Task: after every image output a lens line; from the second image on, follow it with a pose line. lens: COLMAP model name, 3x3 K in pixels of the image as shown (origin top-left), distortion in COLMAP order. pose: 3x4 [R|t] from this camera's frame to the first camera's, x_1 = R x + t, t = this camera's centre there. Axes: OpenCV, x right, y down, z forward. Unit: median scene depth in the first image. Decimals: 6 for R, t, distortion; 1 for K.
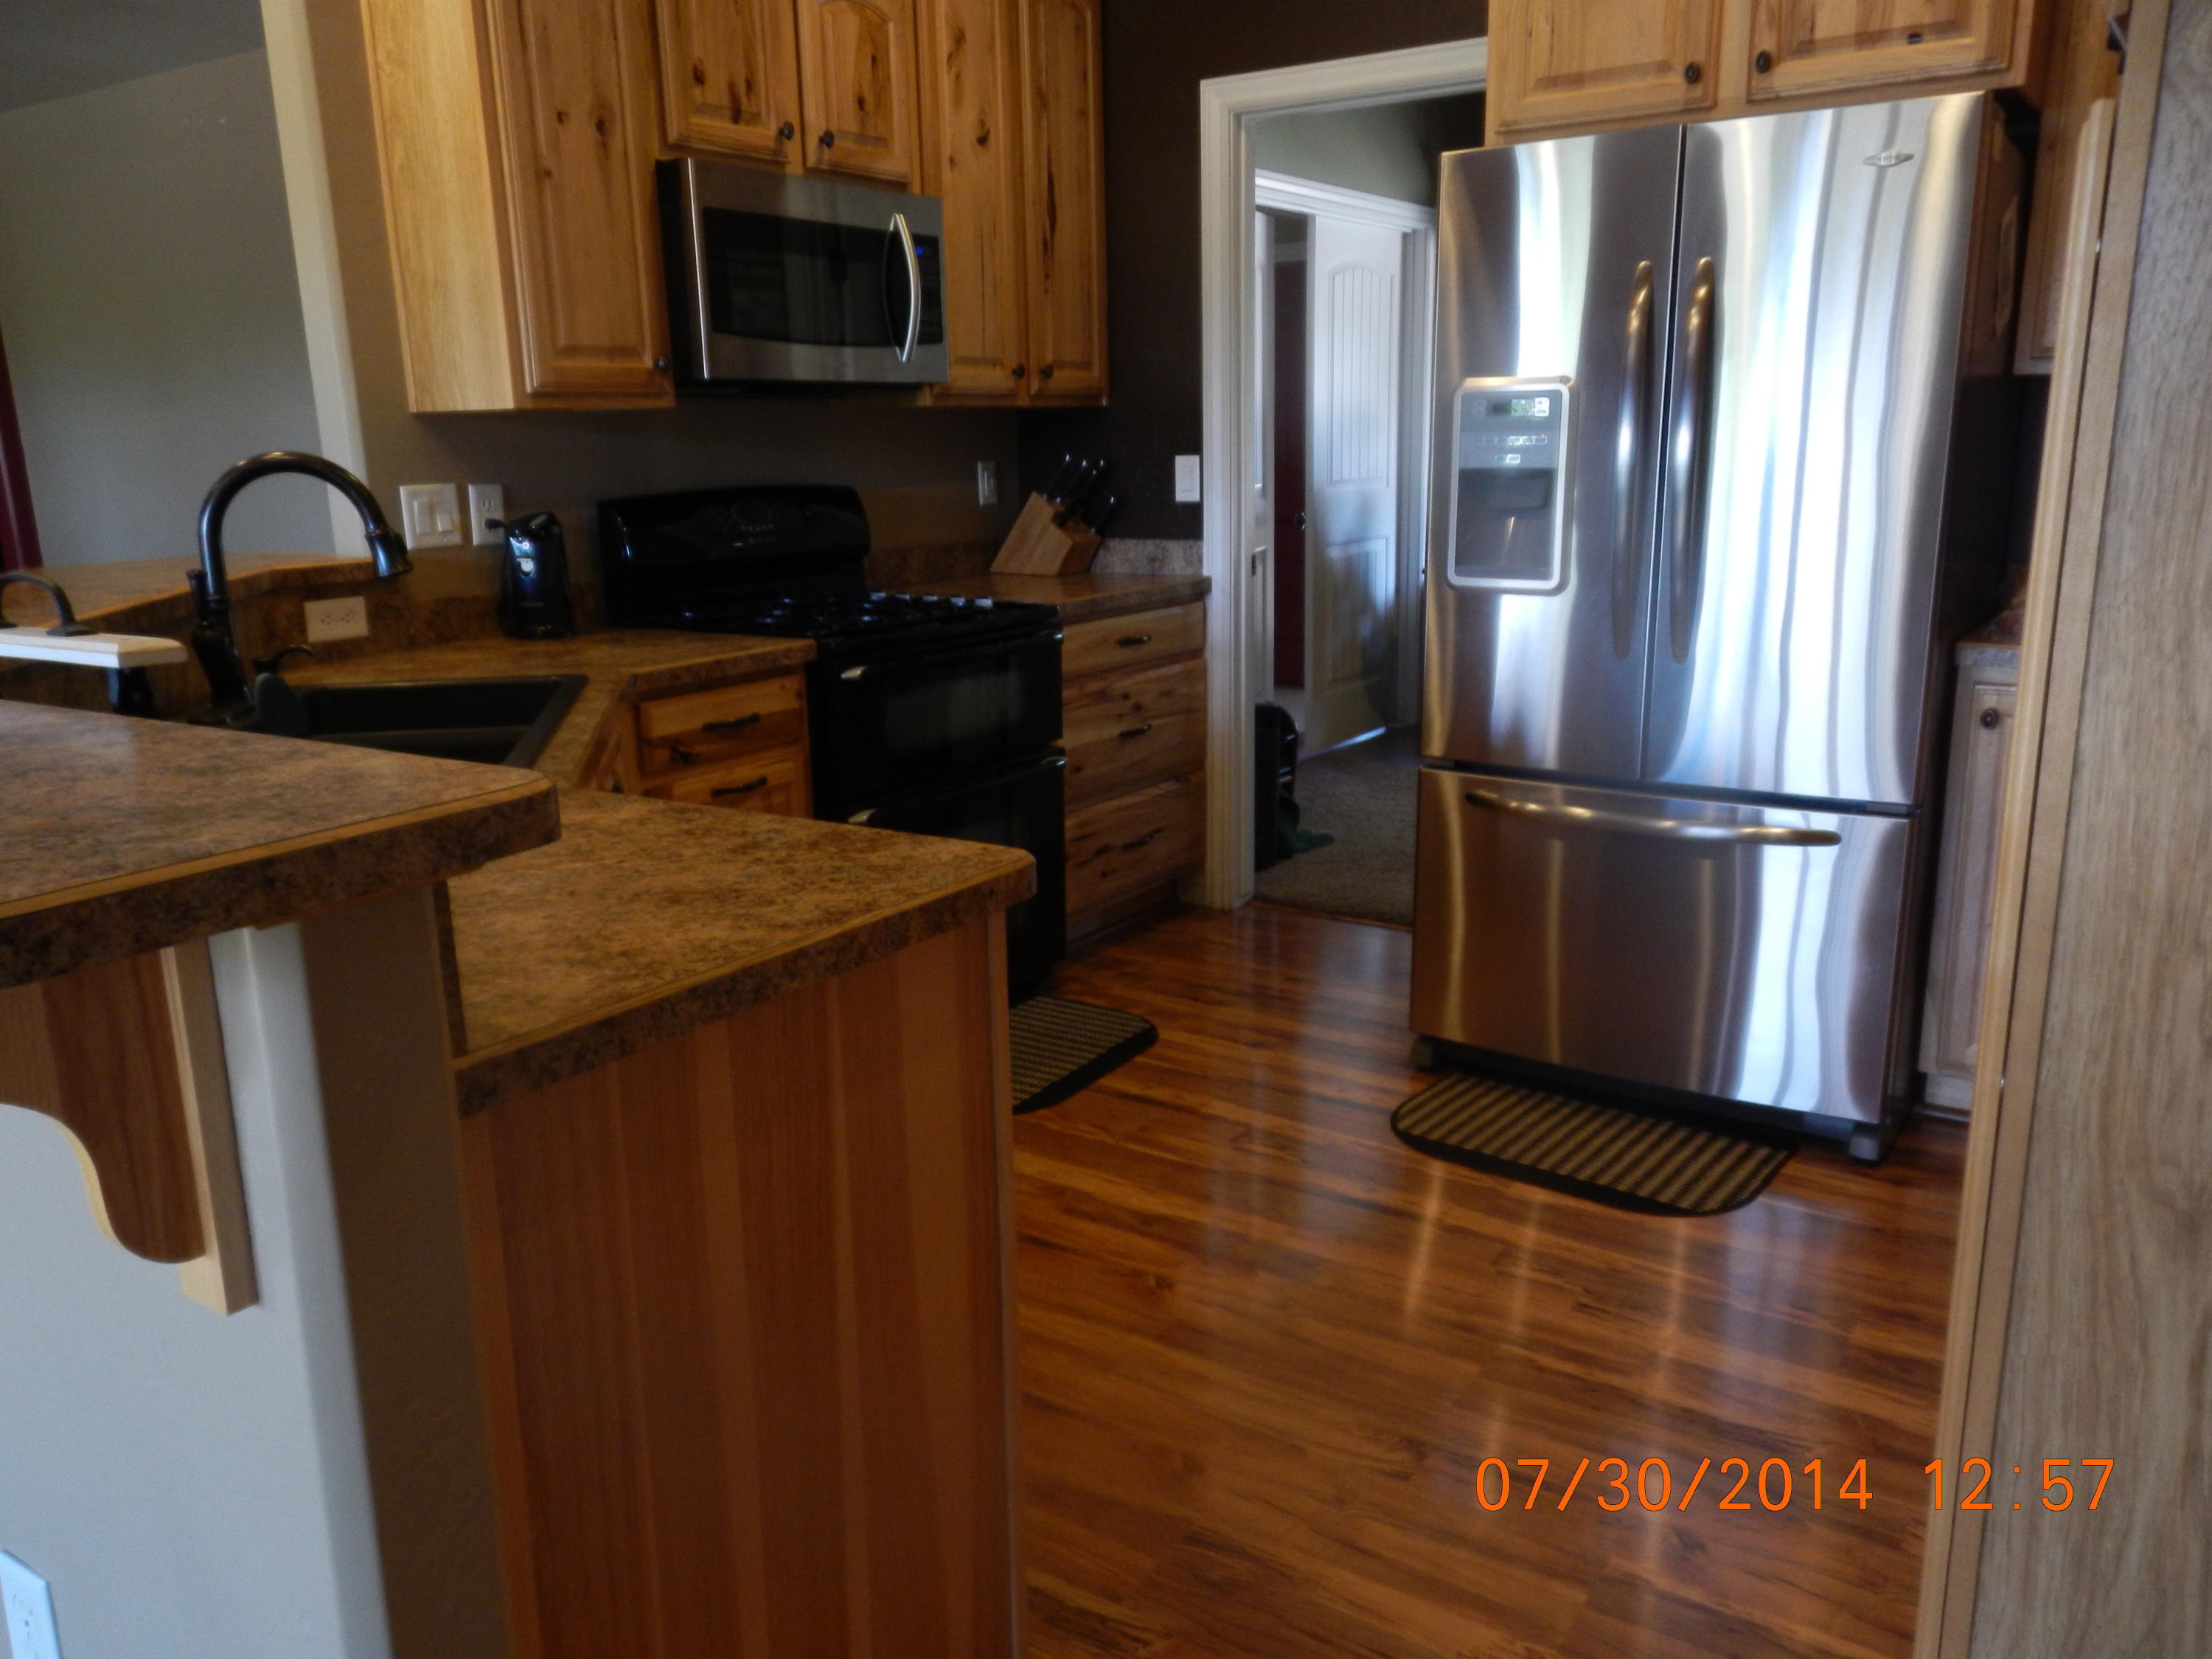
lens RADIAL K [[1679.5, 0, 1102.9], [0, 1679.5, 822.4], [0, 0, 1]] dist [0.018839, 0.004154]
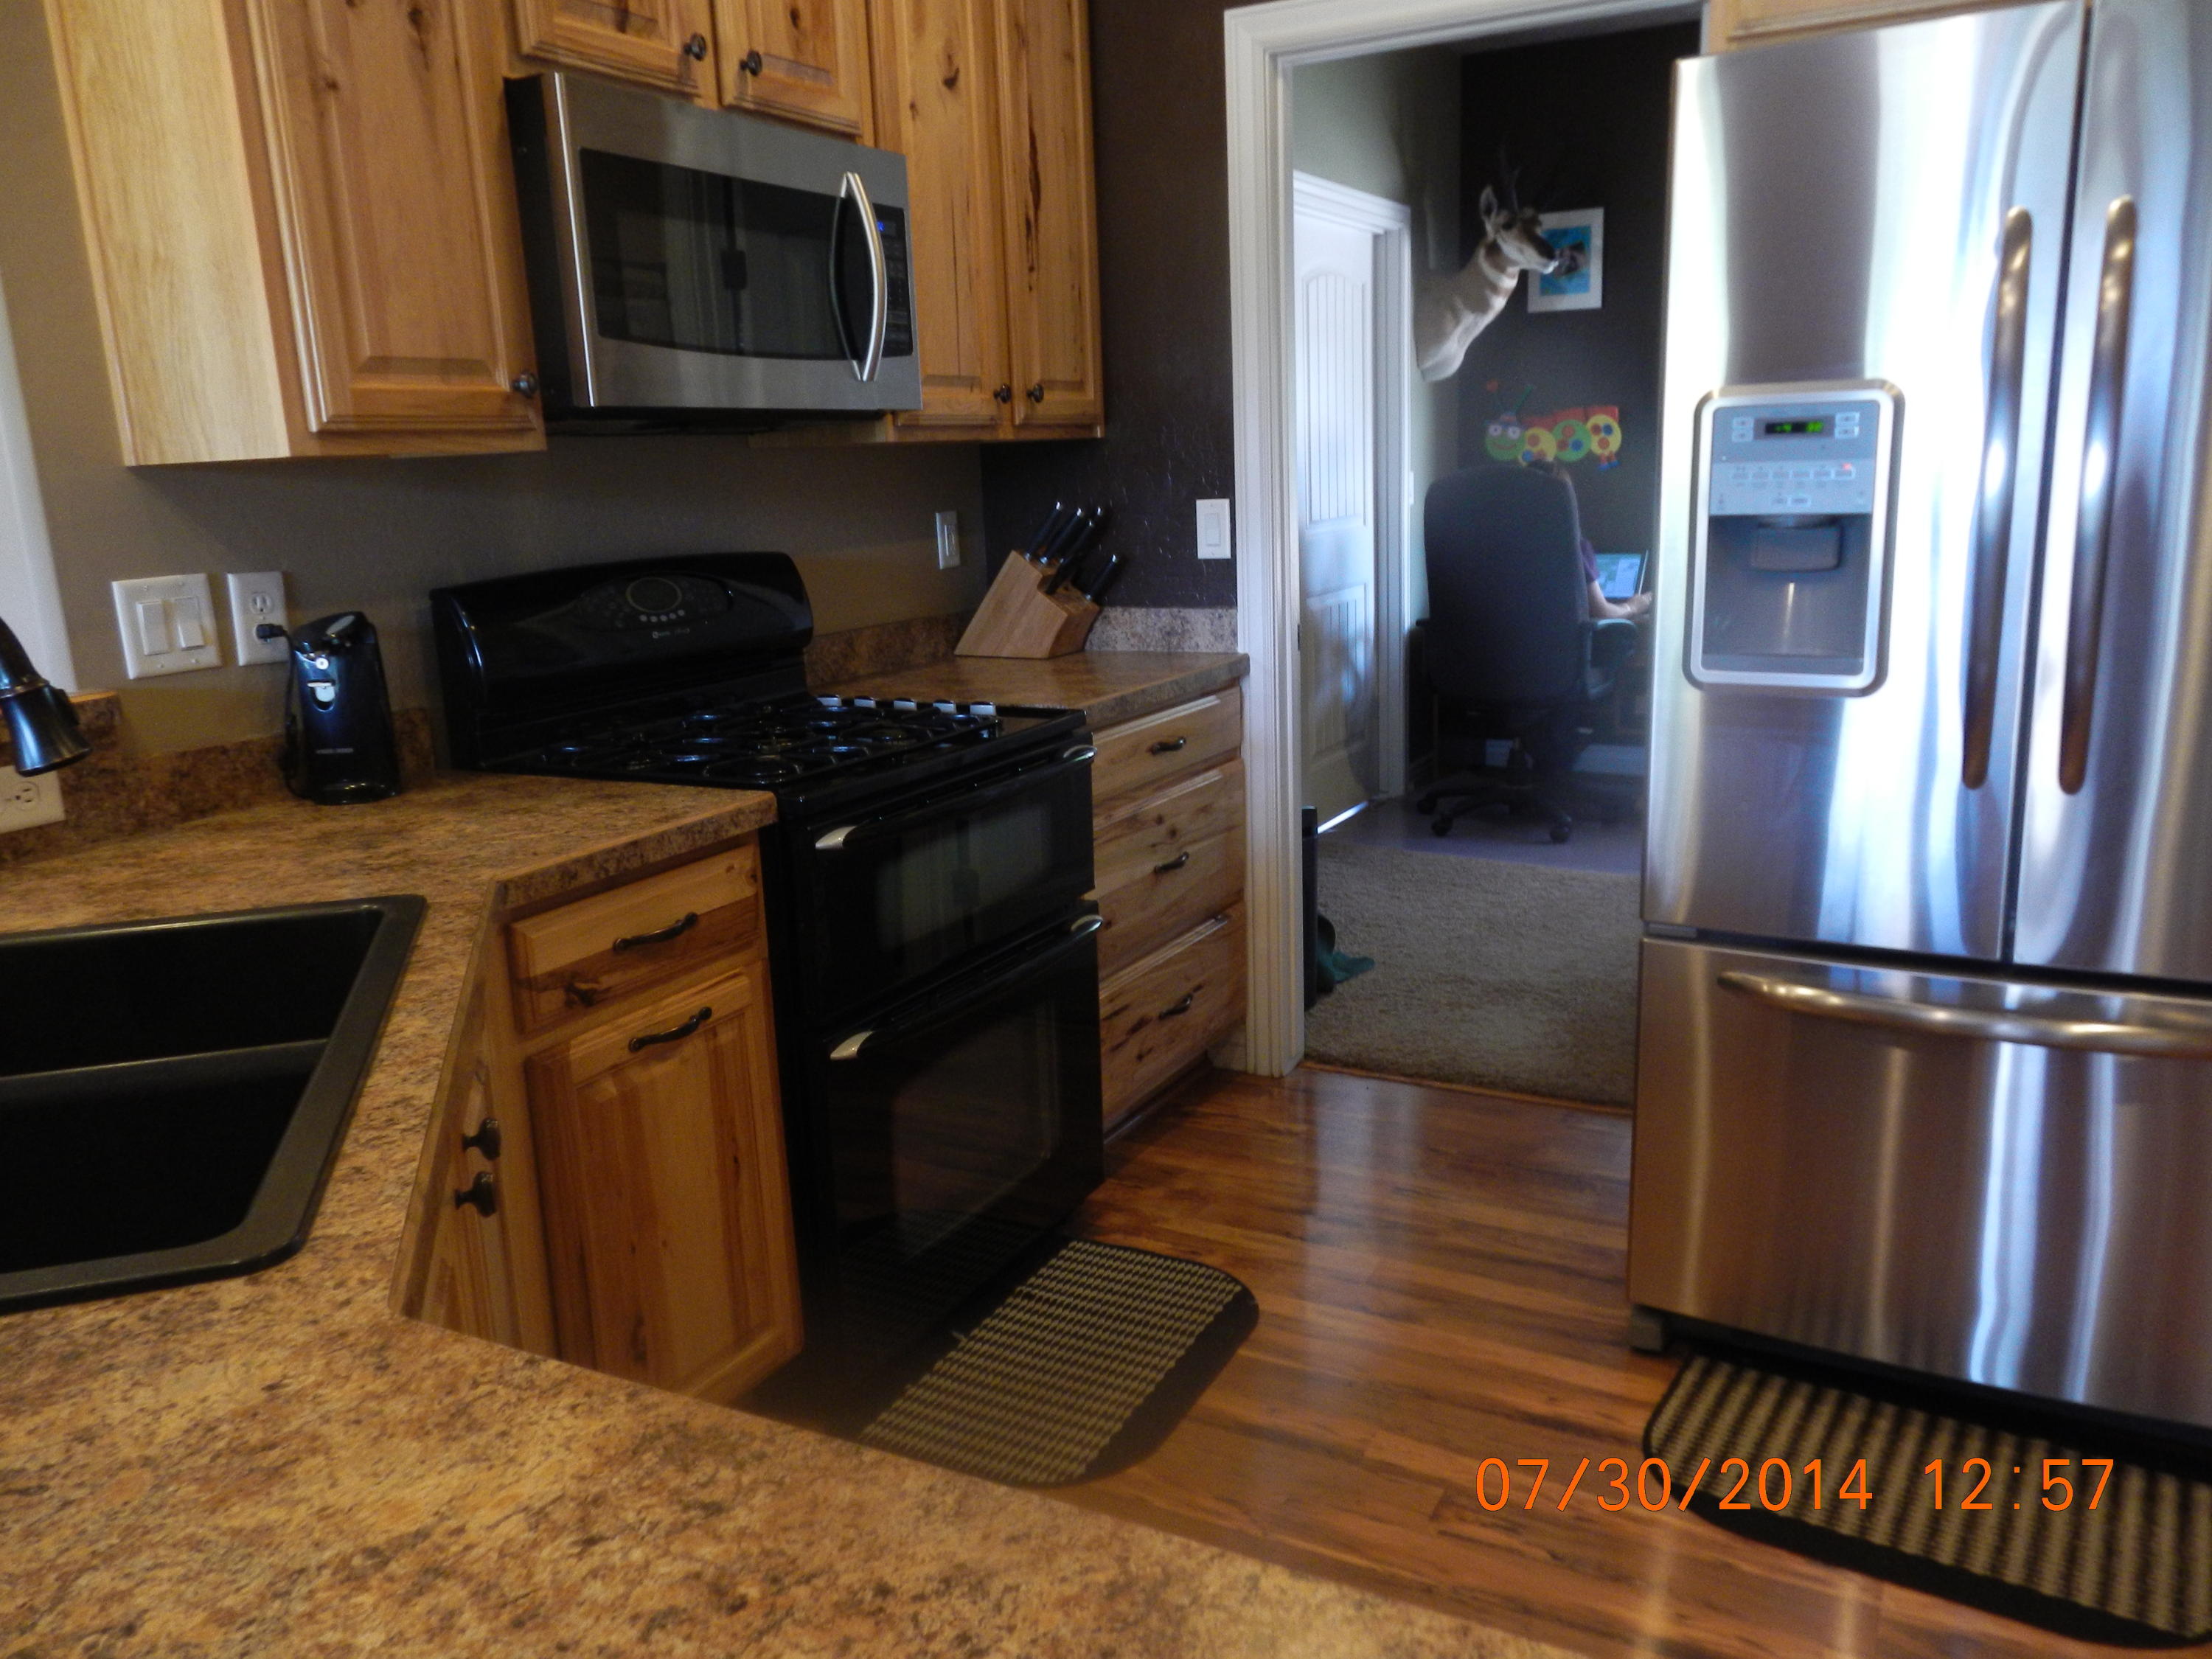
lens RADIAL K [[1679.5, 0, 1101.4], [0, 1679.5, 830.7], [0, 0, 1]] dist [0.018839, 0.004154]
pose [[0.995801, -0.038456, 0.083079, -0.091616], [0.039635, 0.999135, -0.012592, -0.074901], [-0.082523, 0.015832, 0.996463, 0.303351]]
